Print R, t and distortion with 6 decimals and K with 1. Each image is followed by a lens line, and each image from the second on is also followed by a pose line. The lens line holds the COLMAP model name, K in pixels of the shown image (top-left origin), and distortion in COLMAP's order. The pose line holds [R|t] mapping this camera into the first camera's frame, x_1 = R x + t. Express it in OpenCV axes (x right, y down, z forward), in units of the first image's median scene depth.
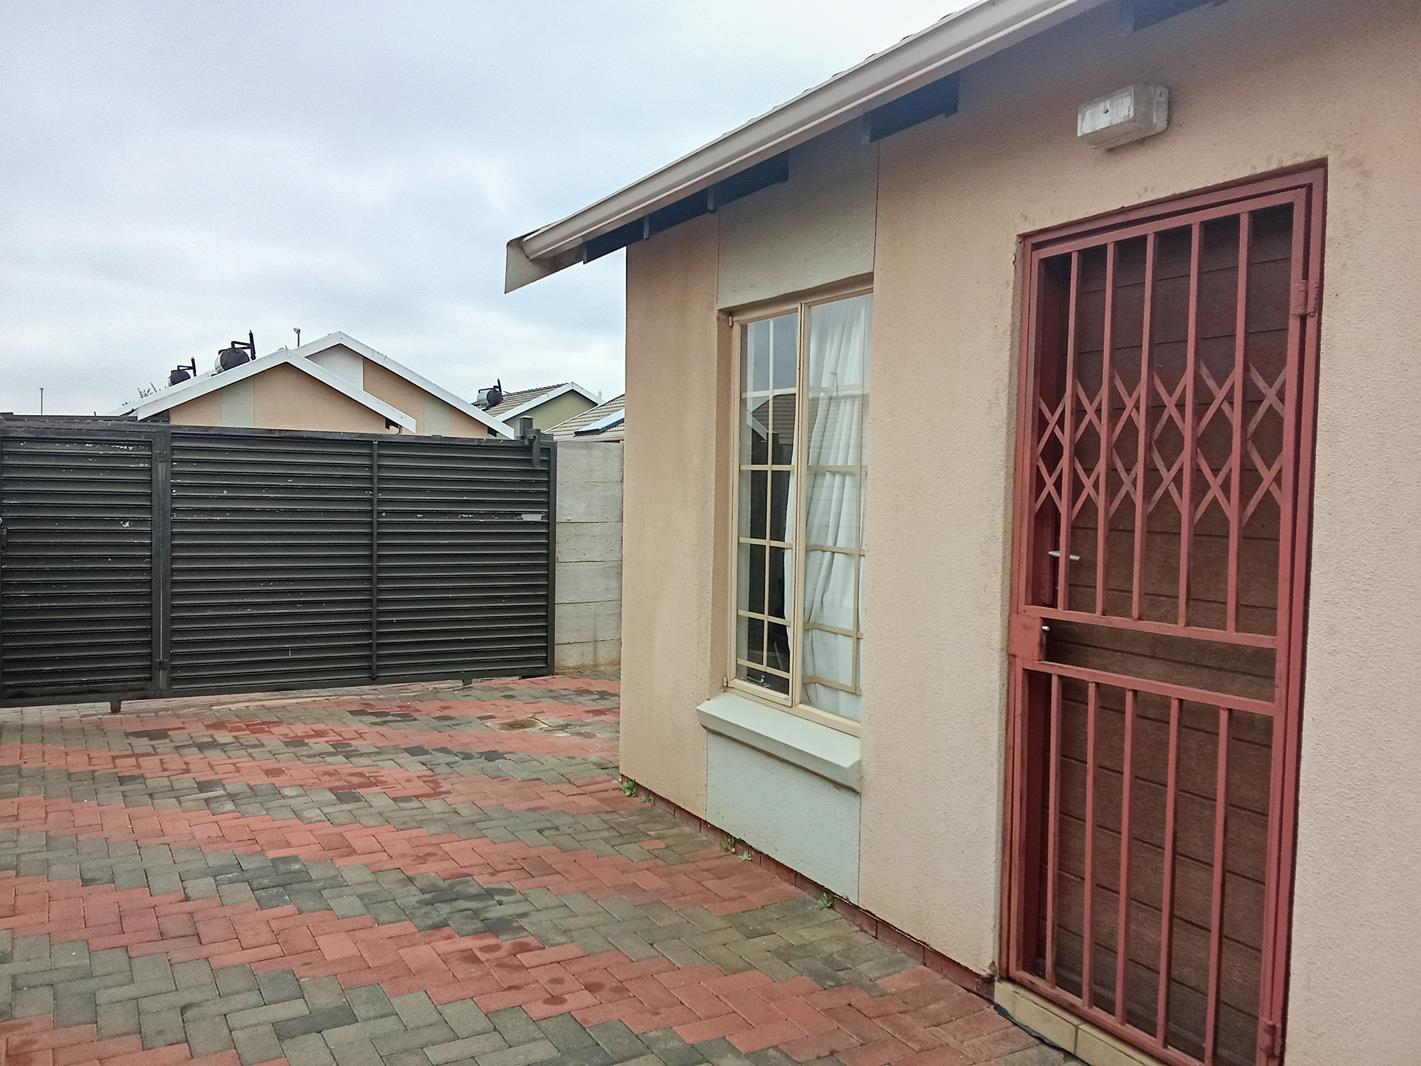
lens RADIAL K [[1138.8, 0, 710.5], [0, 1138.8, 533.0], [0, 0, 1]] dist [0.101605, -0.157987]
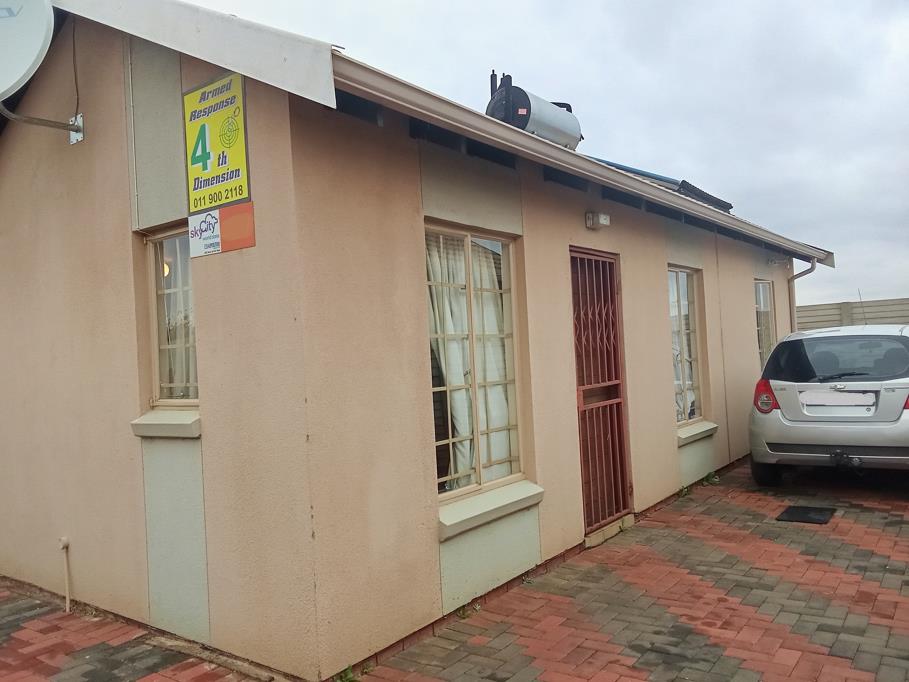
lens RADIAL K [[728.5, 0, 454.5], [0, 728.5, 341.0], [0, 0, 1]] dist [0.101605, -0.157987]
pose [[-0.419387, 0.017630, 0.907636, -0.924073], [0.082252, 0.996437, 0.018651, -0.078115], [-0.904074, 0.082477, -0.419343, 1.611034]]
